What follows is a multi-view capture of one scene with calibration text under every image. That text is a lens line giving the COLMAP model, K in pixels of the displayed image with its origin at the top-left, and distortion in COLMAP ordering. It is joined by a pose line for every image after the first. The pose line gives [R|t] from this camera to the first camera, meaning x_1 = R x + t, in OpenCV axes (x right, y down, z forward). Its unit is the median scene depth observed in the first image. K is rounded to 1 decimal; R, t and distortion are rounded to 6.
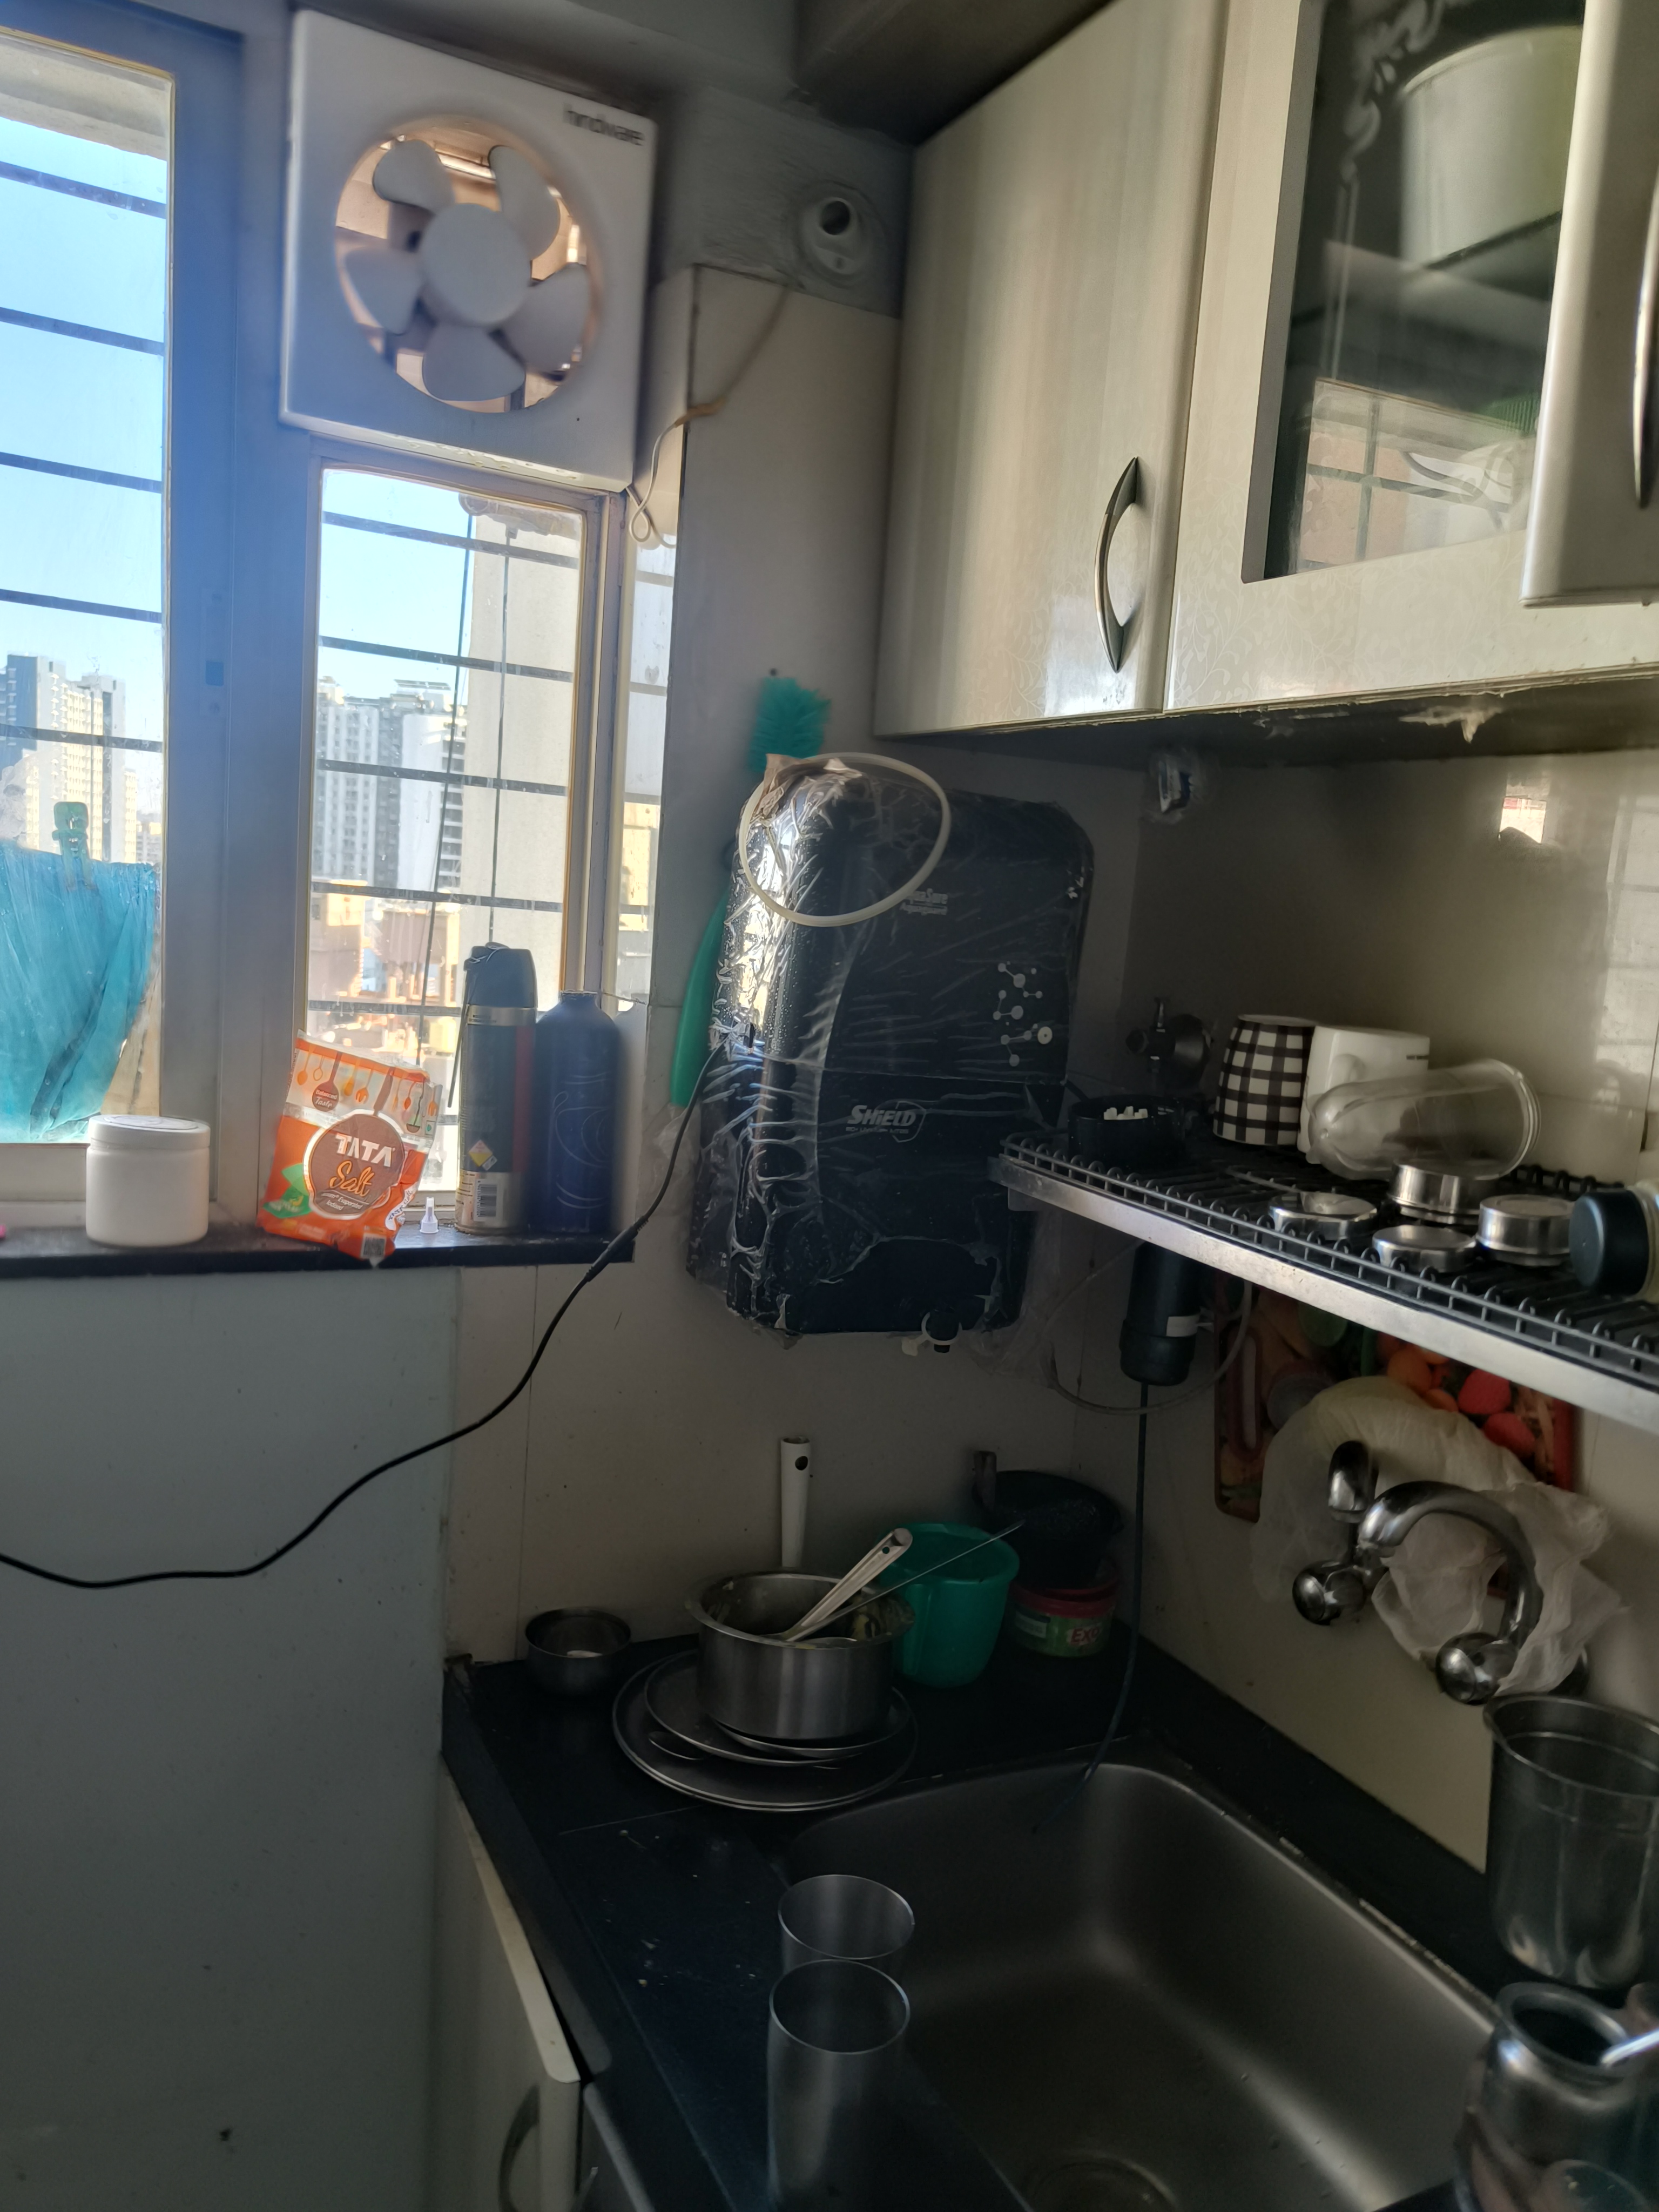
lens RADIAL K [[1513.8, 0, 833.5], [0, 1513.8, 1131.4], [0, 0, 1]] dist [0.002619, 0.005153]
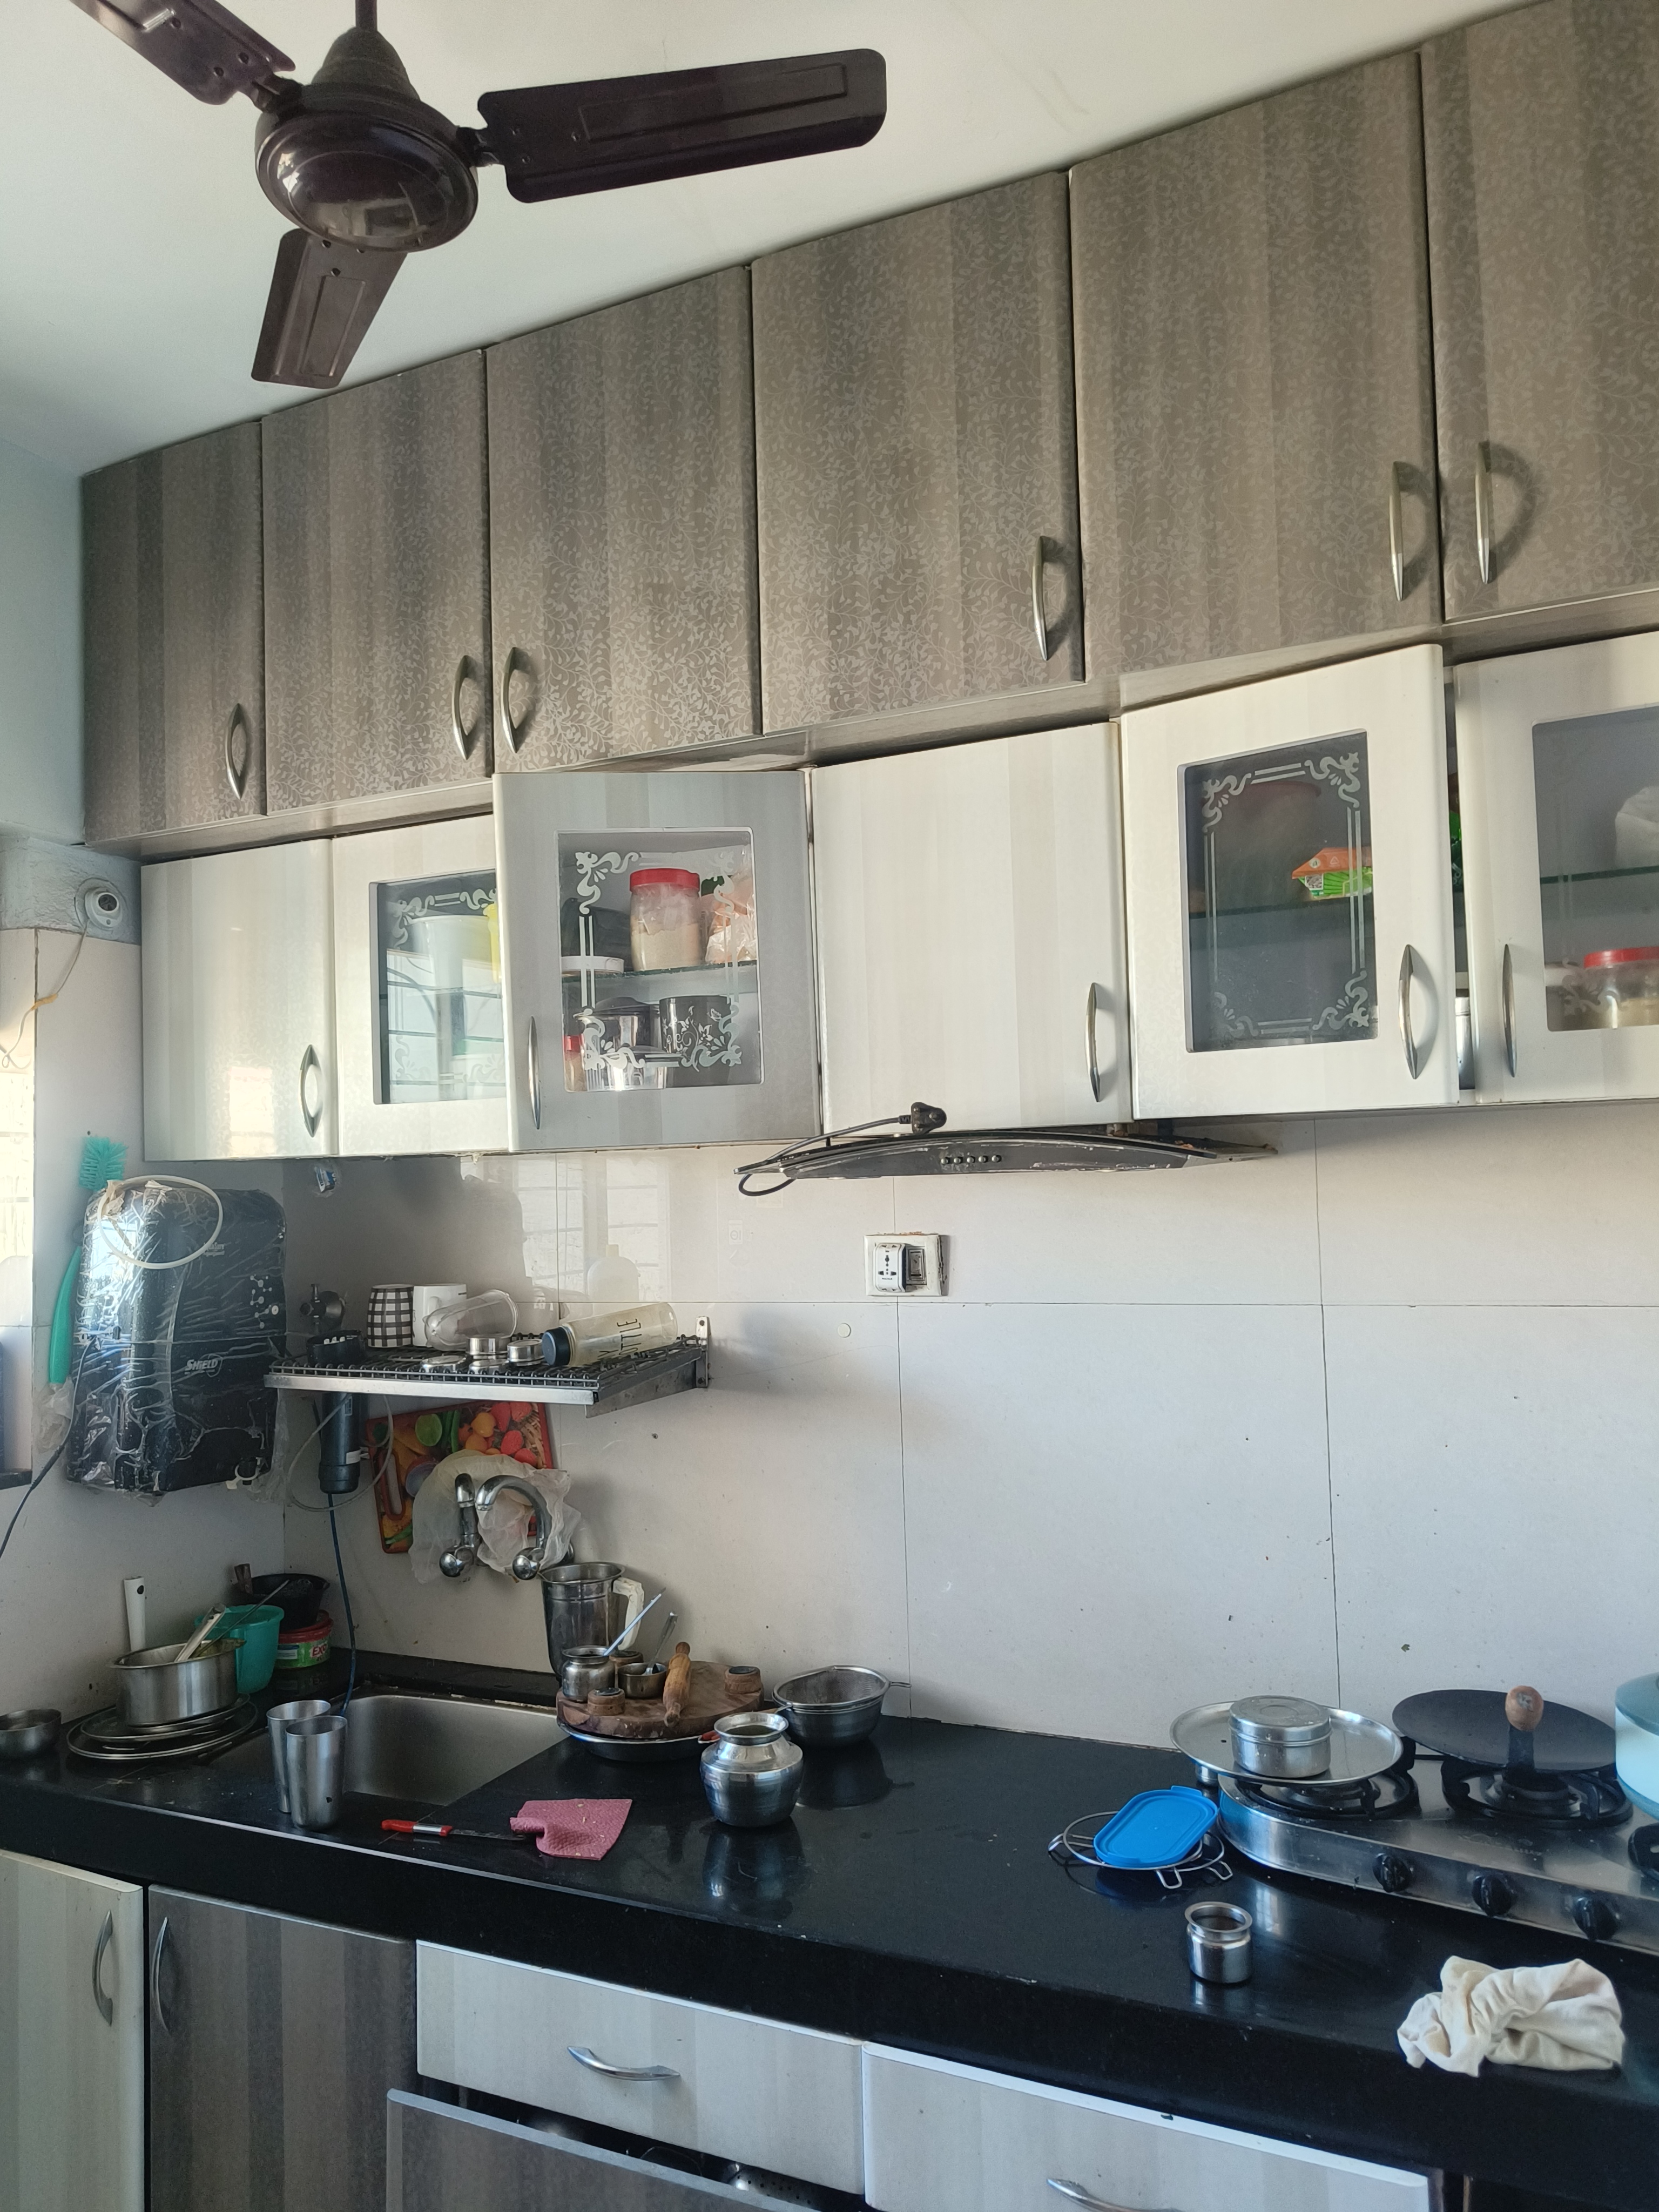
lens RADIAL K [[1513.8, 0, 833.5], [0, 1513.8, 1131.4], [0, 0, 1]] dist [0.002619, 0.005153]
pose [[0.757356, -0.065189, 0.649740, -0.588088], [0.181603, 0.976779, -0.113681, 0.065303], [-0.627242, 0.204091, 0.751608, -0.988879]]
